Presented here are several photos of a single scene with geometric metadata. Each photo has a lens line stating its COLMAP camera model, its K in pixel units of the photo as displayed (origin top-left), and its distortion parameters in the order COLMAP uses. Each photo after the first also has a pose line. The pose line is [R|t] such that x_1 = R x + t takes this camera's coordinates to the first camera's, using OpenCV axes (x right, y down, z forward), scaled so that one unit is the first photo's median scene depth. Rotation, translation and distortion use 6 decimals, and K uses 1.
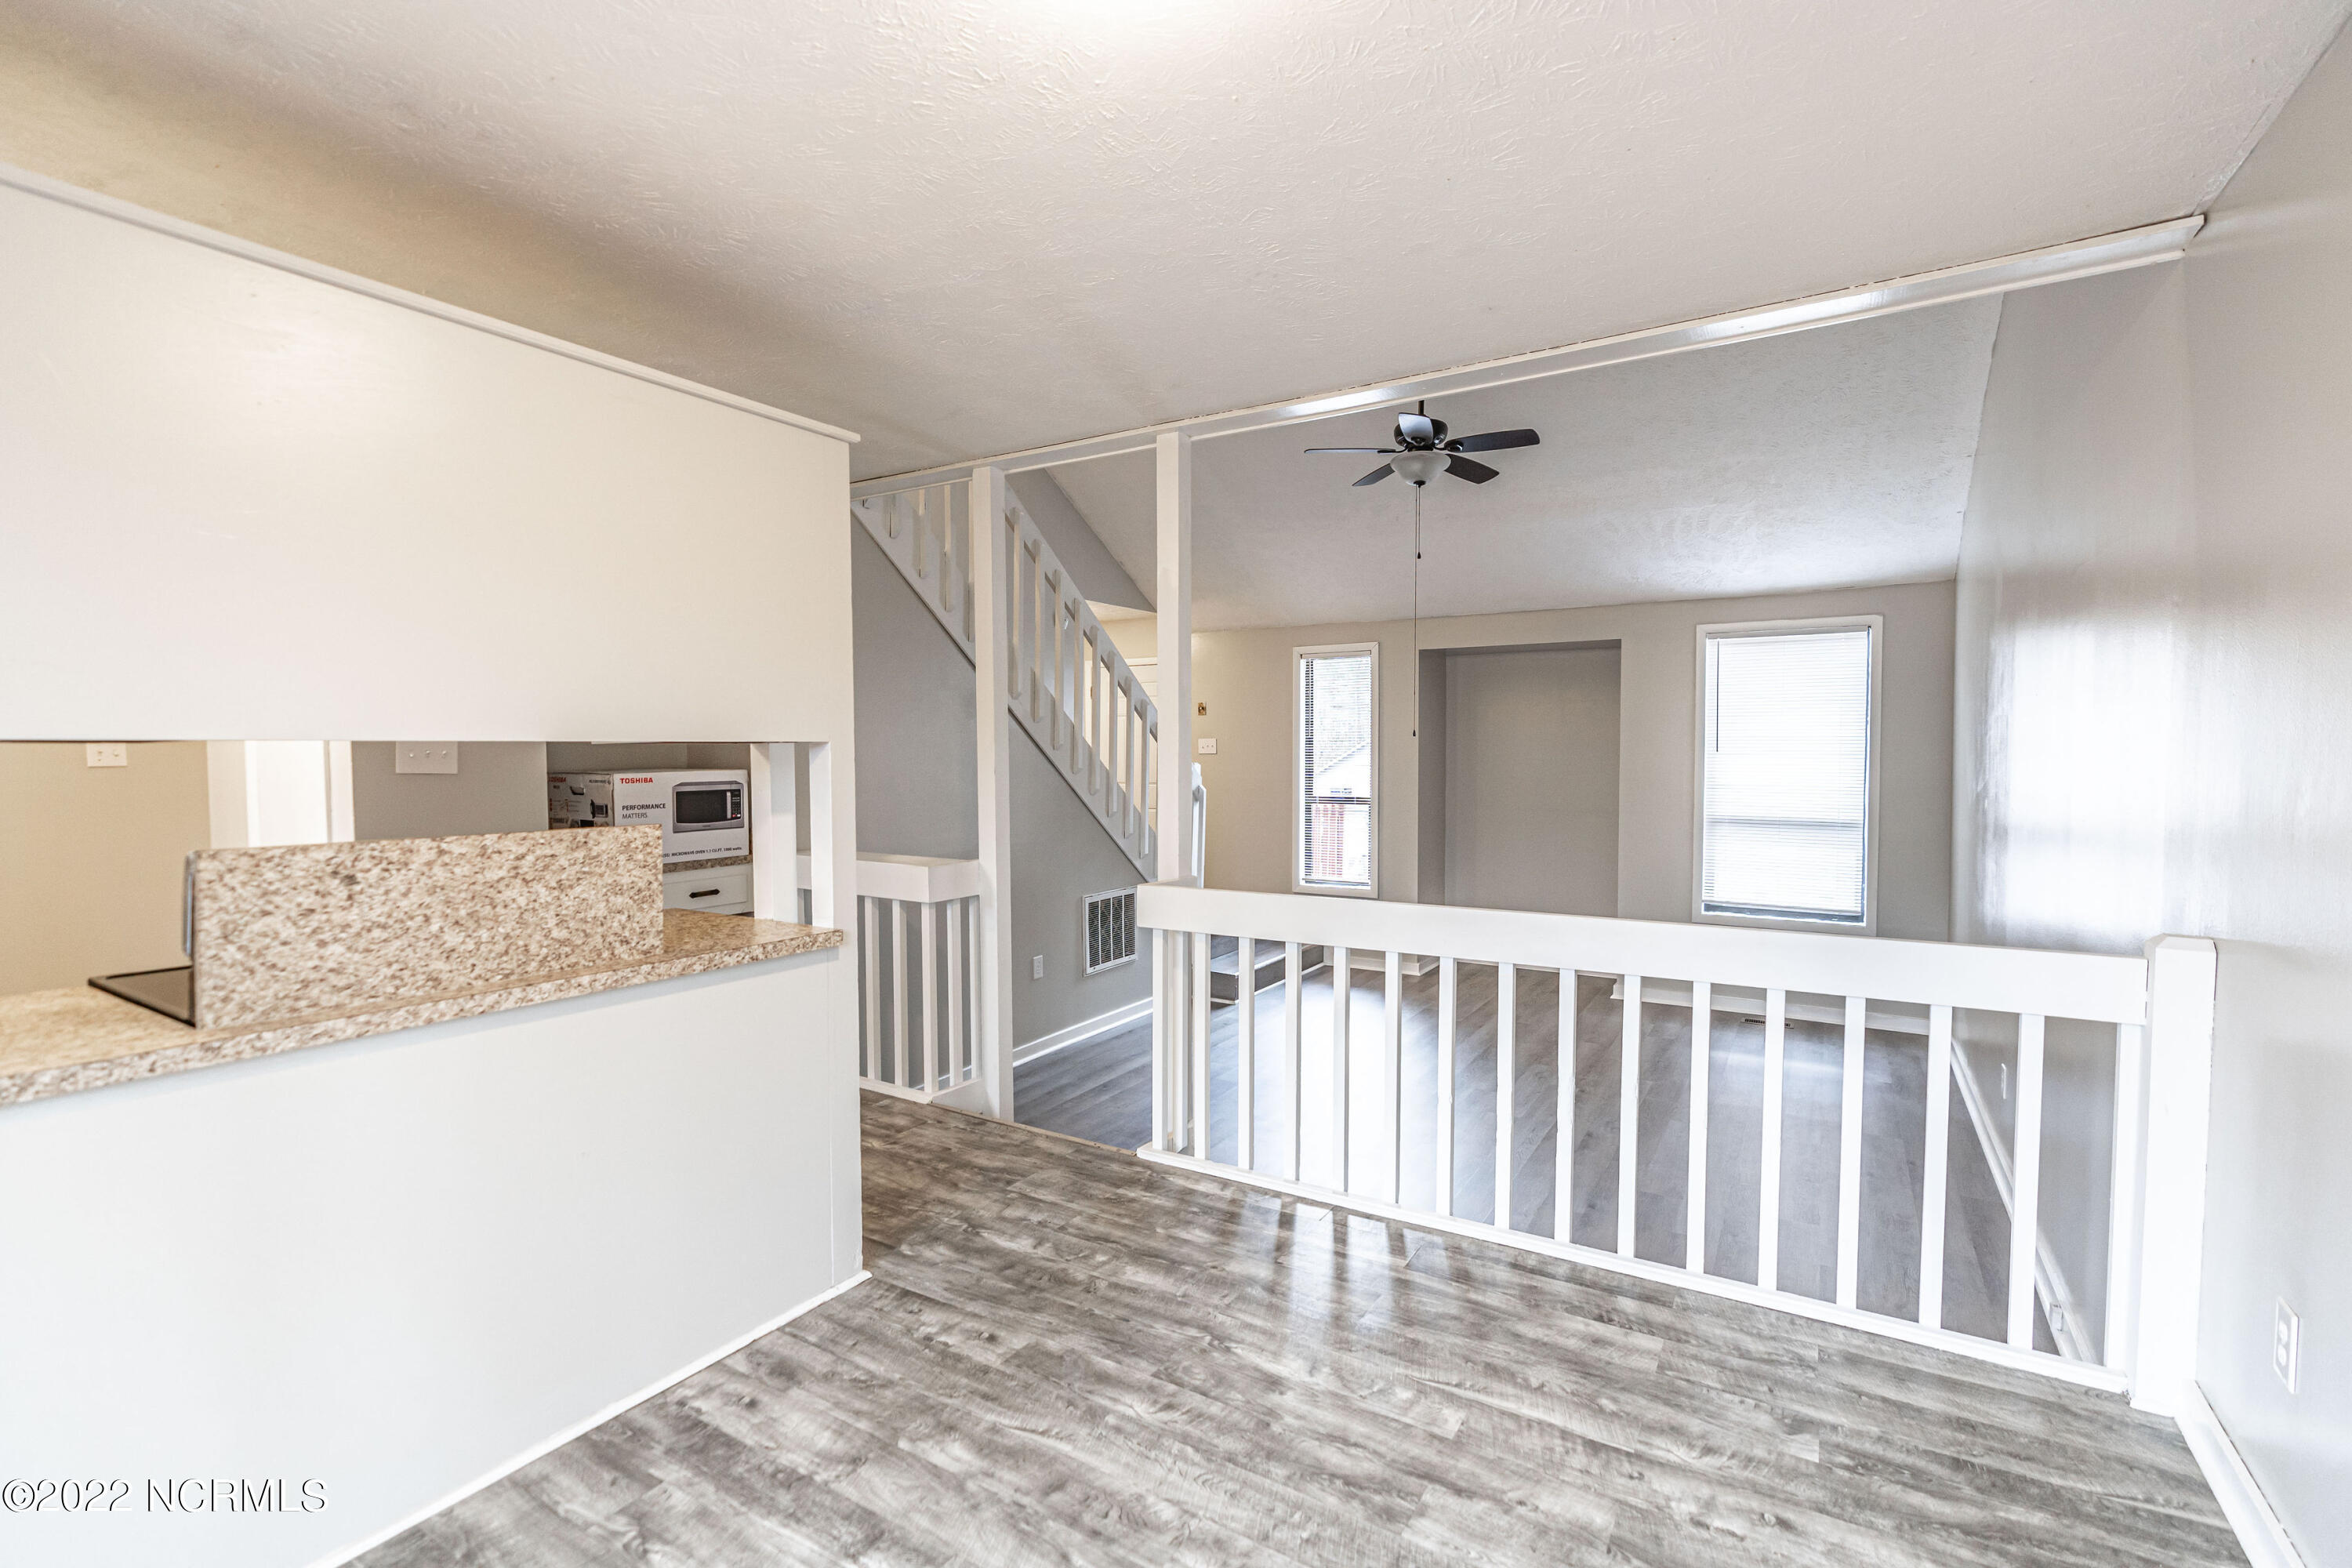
lens RADIAL K [[1060.9, 0, 1158.5], [0, 1060.9, 787.2], [0, 0, 1]] dist [-0.004421, 0.000944]
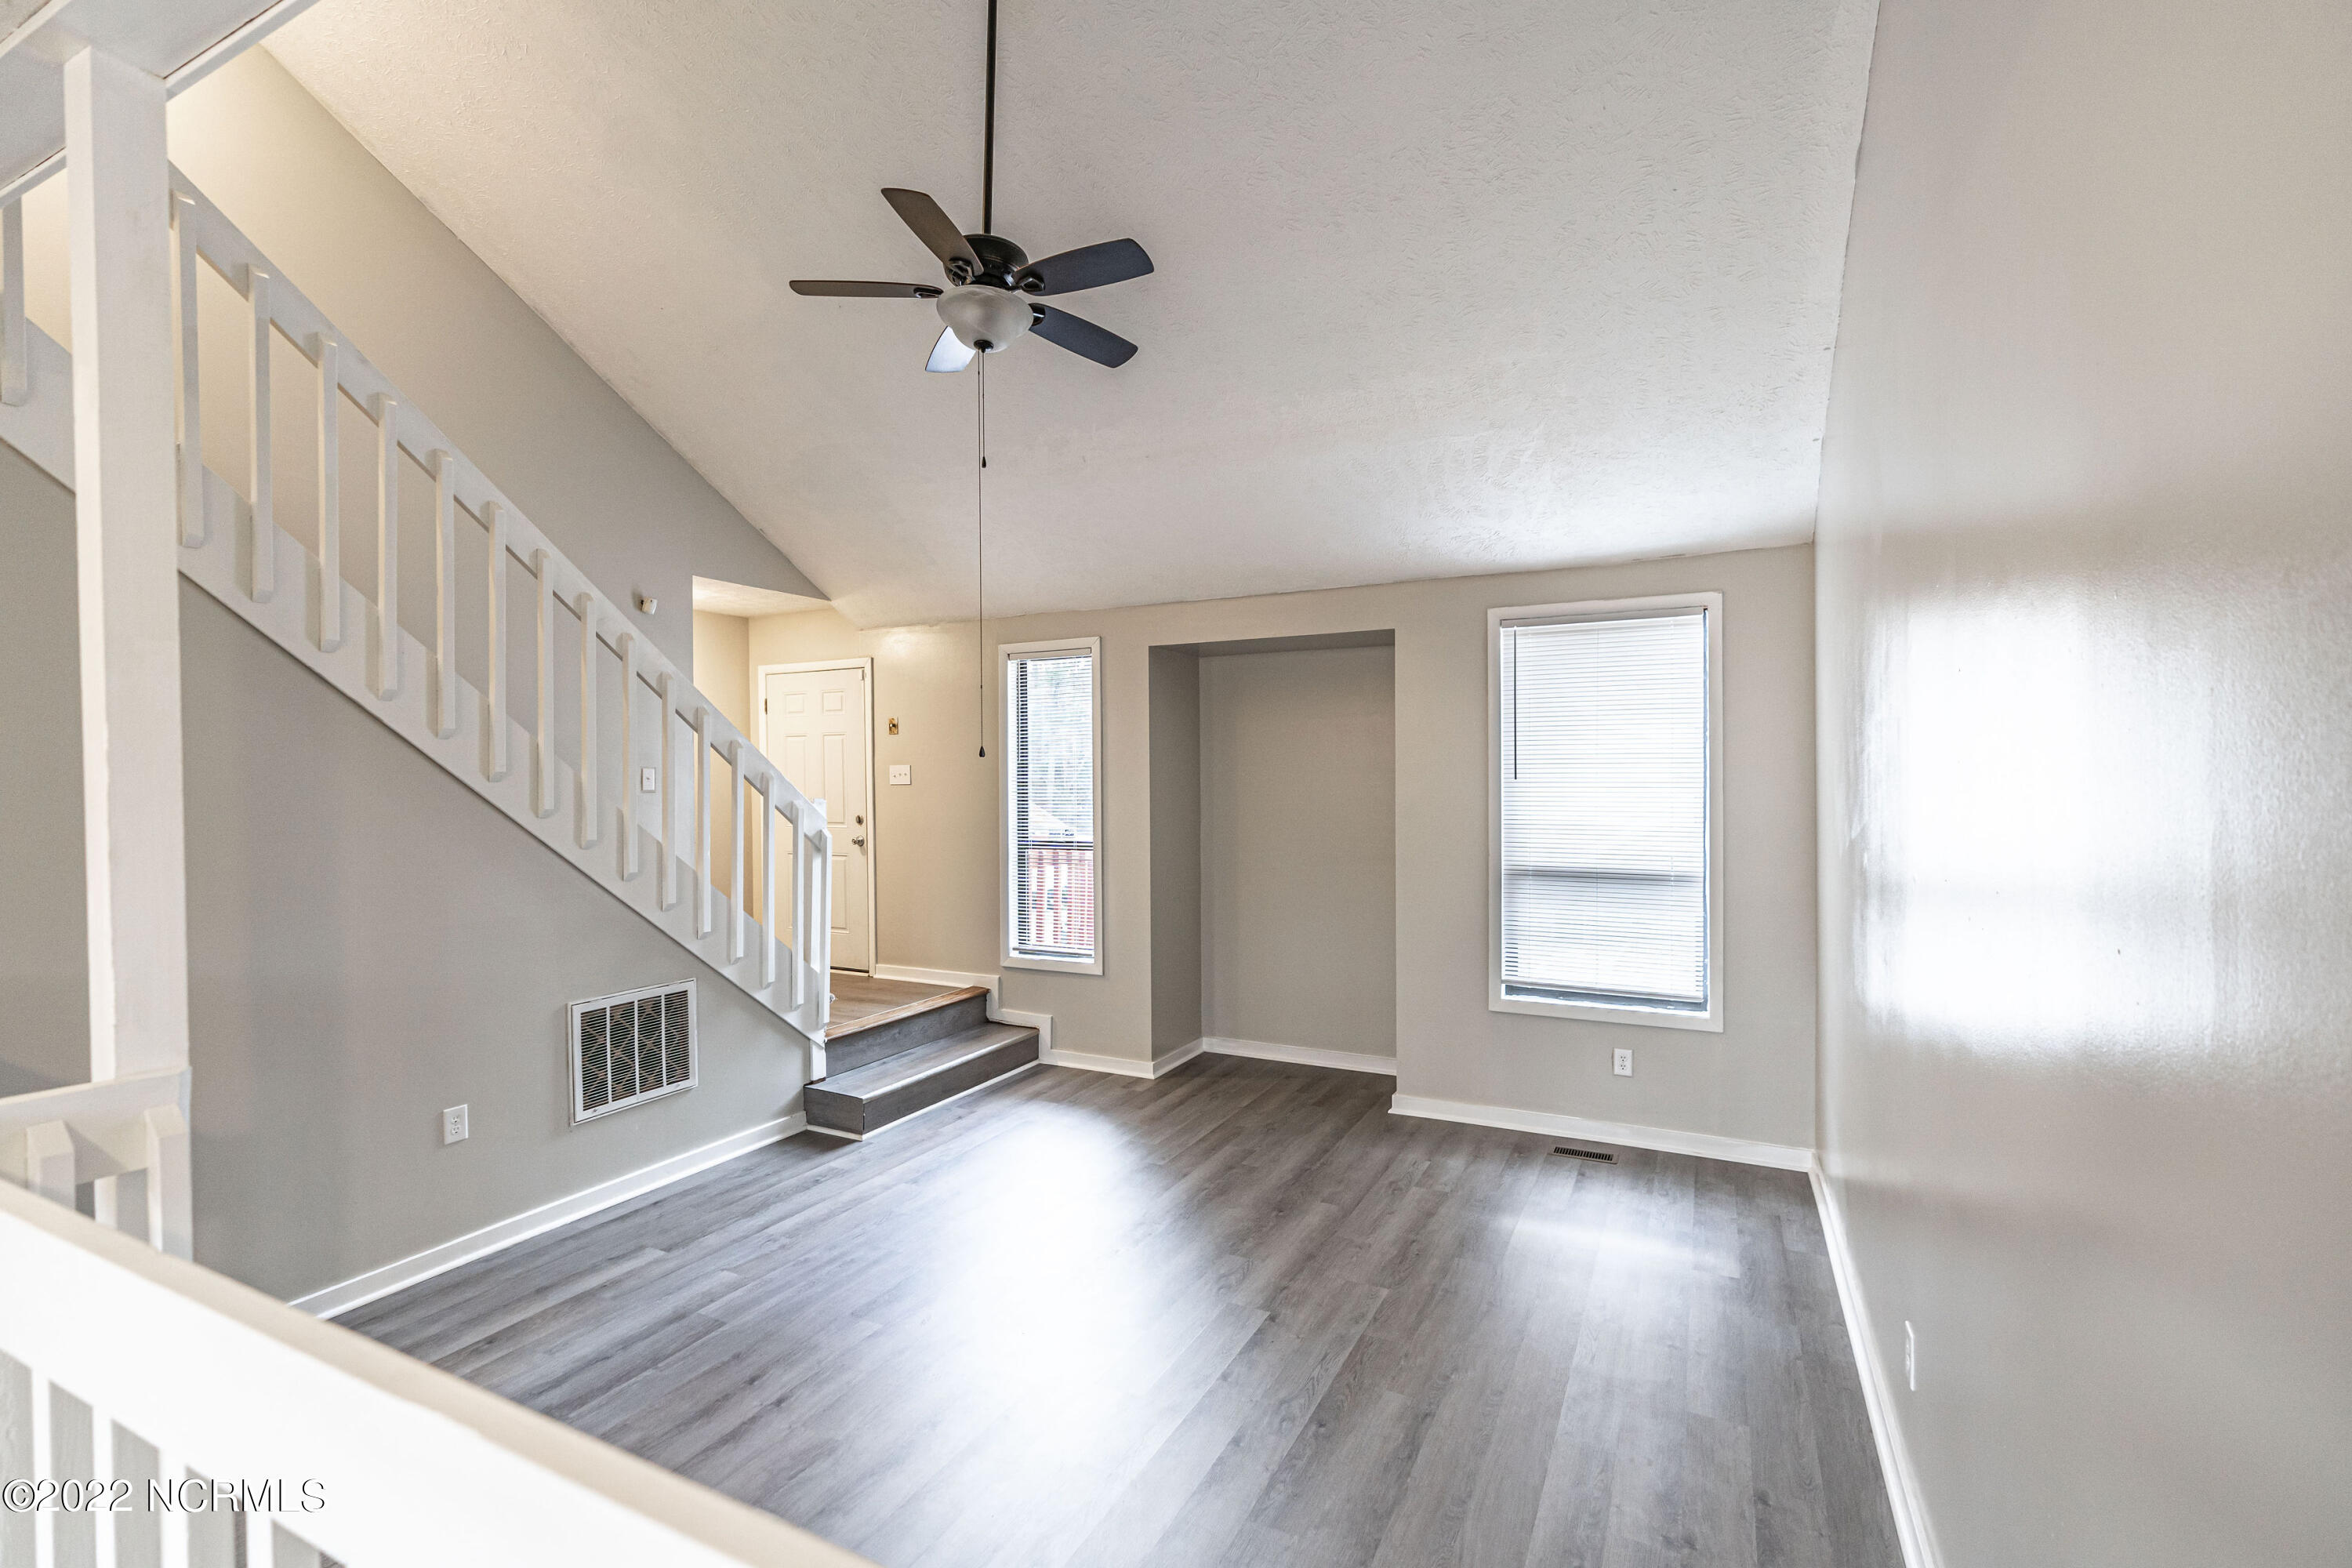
lens RADIAL K [[1060.9, 0, 1158.5], [0, 1060.9, 787.2], [0, 0, 1]] dist [-0.004421, 0.000944]
pose [[0.996473, -0.004900, 0.083771, 0.710073], [0.007270, 0.999581, -0.028011, -0.028962], [-0.083599, 0.028521, 0.996091, 0.929884]]
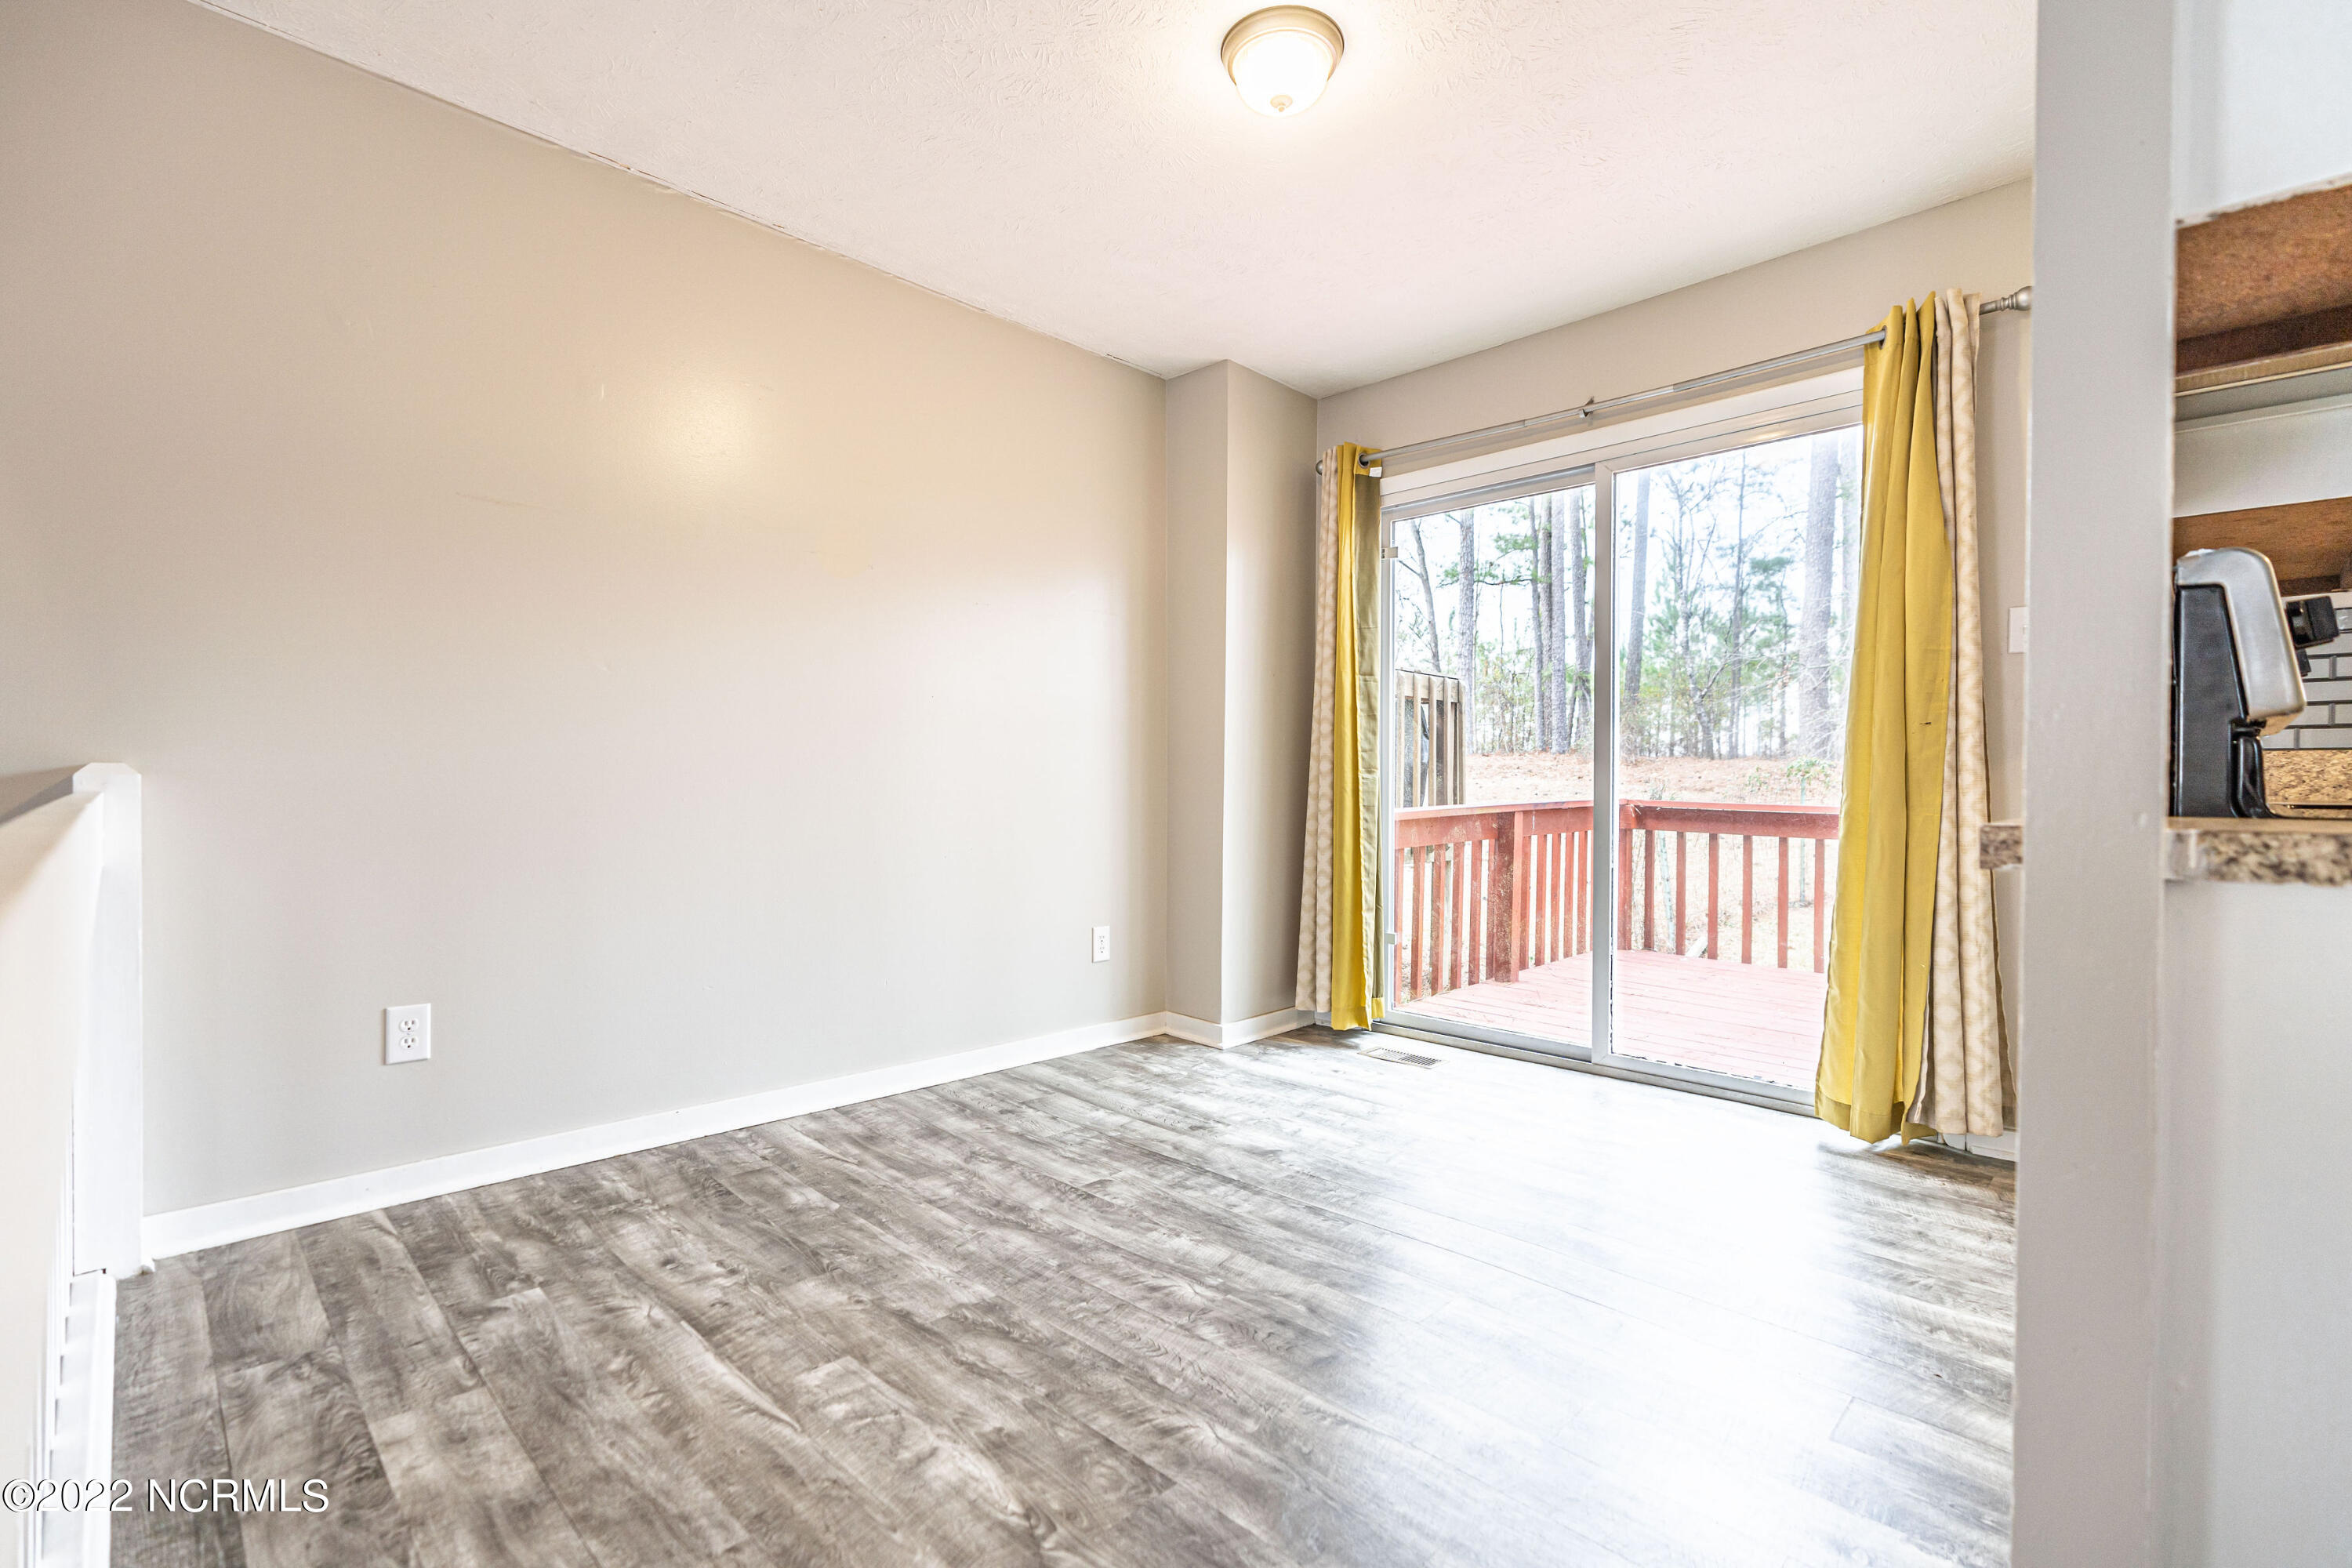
lens RADIAL K [[1060.9, 0, 1158.5], [0, 1060.9, 787.2], [0, 0, 1]] dist [-0.004421, 0.000944]
pose [[-0.974755, -0.005096, 0.223219, -0.142487], [0.003812, 0.999214, 0.039457, 0.129568], [-0.223244, 0.039312, -0.973969, 1.693180]]
